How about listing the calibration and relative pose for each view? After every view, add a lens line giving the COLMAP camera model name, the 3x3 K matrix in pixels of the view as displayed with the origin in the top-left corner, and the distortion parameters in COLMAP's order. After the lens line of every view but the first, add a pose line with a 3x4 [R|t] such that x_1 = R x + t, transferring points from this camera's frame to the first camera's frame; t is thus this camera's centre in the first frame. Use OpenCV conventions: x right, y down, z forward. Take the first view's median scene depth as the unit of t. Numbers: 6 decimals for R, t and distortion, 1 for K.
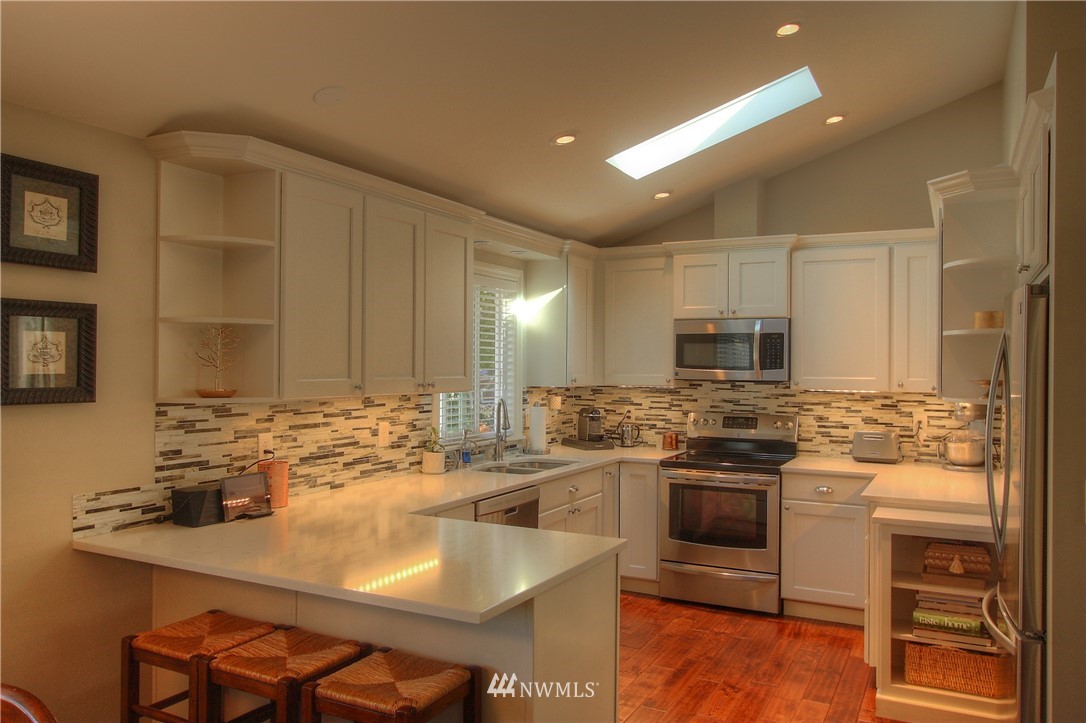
lens RADIAL K [[813.4, 0, 543.0], [0, 813.4, 361.5], [0, 0, 1]] dist [-0.003472, 0.005885]
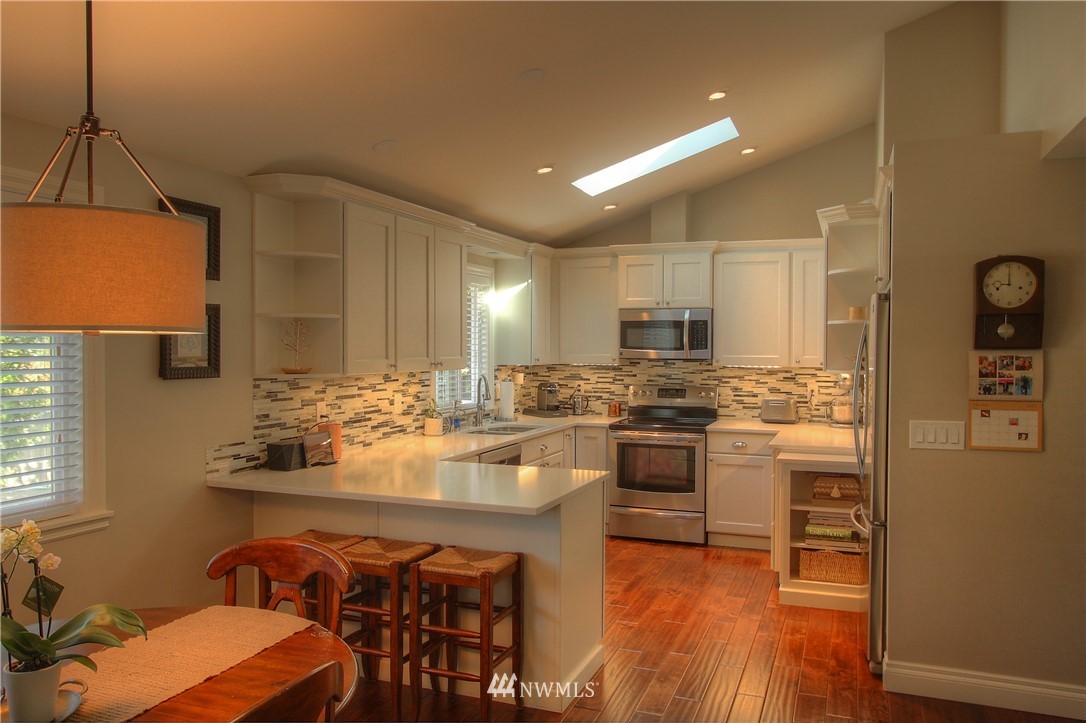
lens RADIAL K [[813.4, 0, 543.0], [0, 813.4, 361.5], [0, 0, 1]] dist [-0.003472, 0.005885]
pose [[0.994108, -0.006828, 0.108179, -0.096233], [0.004179, 0.999686, 0.024690, -0.004261], [-0.108314, -0.024092, 0.993825, -0.226238]]
